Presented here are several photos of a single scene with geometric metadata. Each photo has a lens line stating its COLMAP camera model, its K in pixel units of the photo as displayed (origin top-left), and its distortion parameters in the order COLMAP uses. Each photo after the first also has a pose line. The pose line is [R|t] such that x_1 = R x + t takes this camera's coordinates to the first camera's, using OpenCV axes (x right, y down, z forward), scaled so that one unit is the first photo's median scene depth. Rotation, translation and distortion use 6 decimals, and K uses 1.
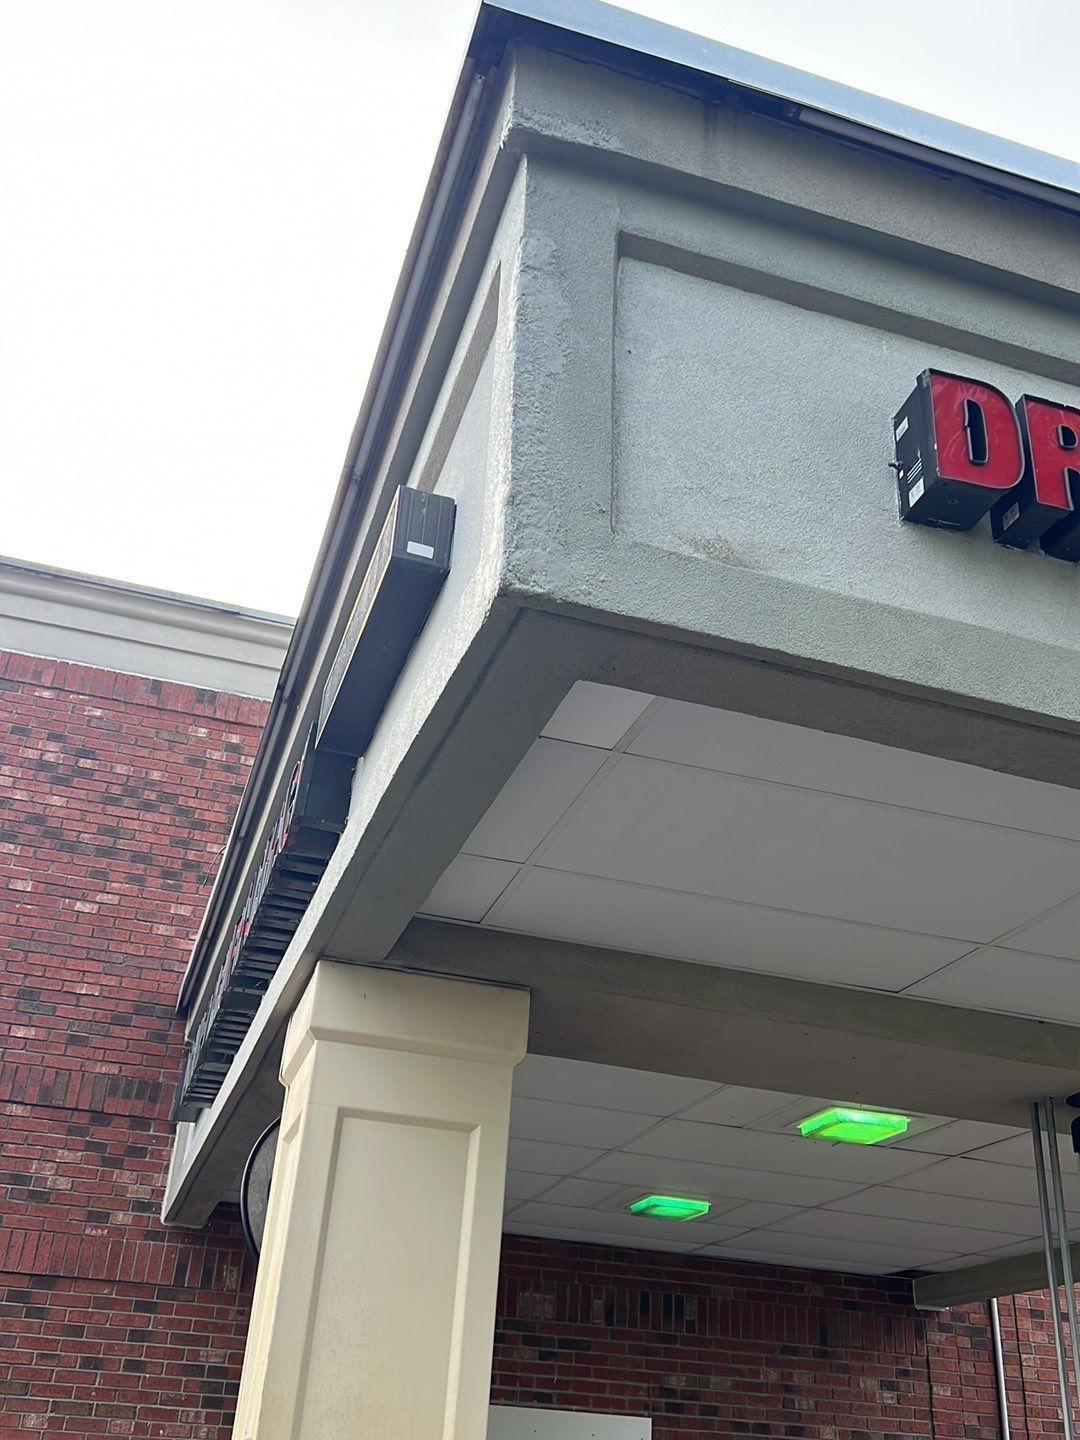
lens RADIAL K [[1354.7, 0, 513.6], [0, 1354.7, 727.6], [0, 0, 1]] dist [0.205938, -0.637787]
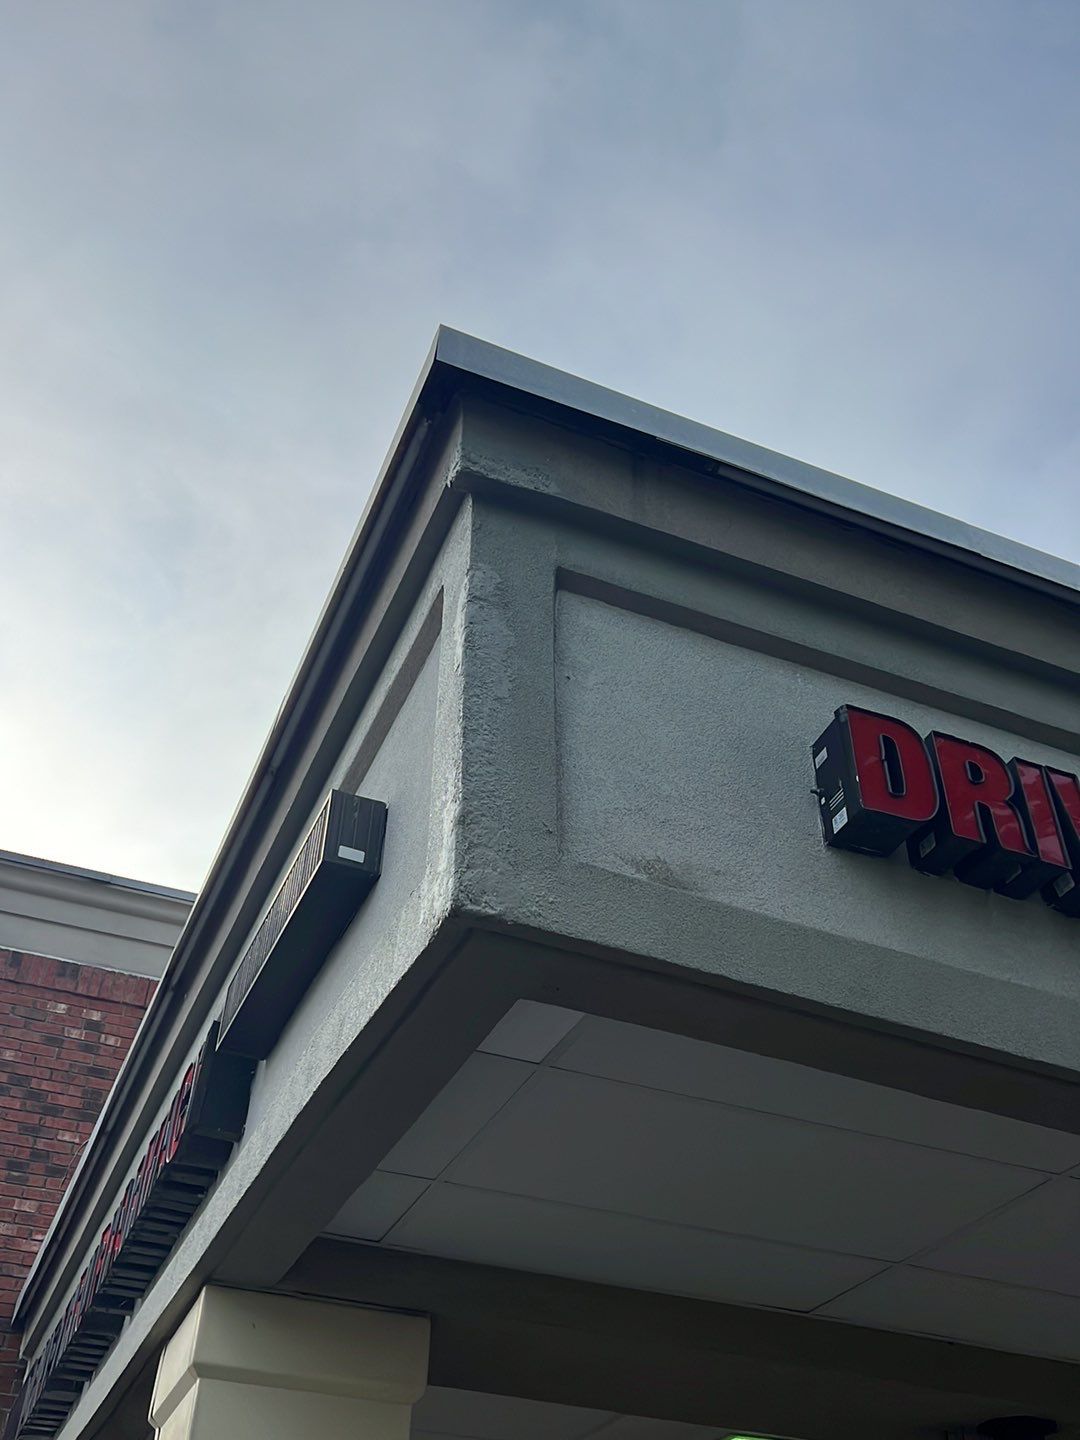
lens RADIAL K [[1361.9, 0, 512.0], [0, 1361.9, 721.3], [0, 0, 1]] dist [0.045371, -0.059362]
pose [[0.994900, 0.035219, 0.094517, -0.054134], [-0.015802, 0.979912, -0.198802, -0.032754], [-0.099620, 0.196294, 0.975471, -0.004217]]
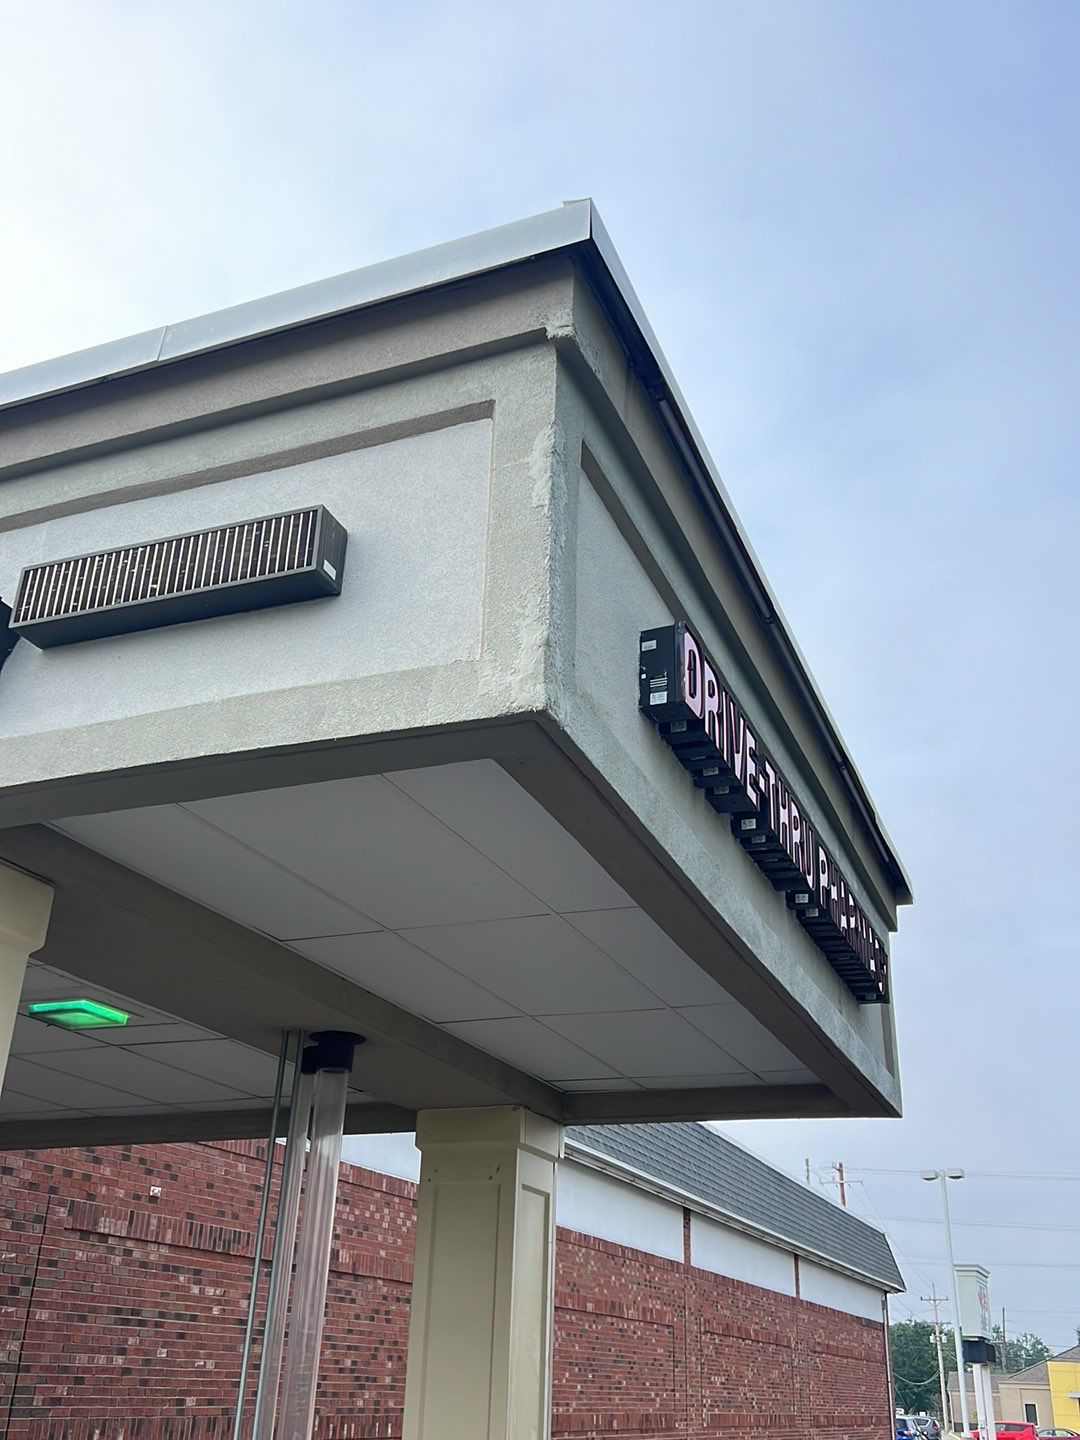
lens RADIAL K [[1361.9, 0, 512.0], [0, 1361.9, 721.3], [0, 0, 1]] dist [0.045371, -0.059362]
pose [[0.642278, 0.303055, 0.704014, -0.833809], [-0.370786, 0.926735, -0.060658, 0.004368], [-0.670818, -0.222080, 0.707590, 0.032427]]
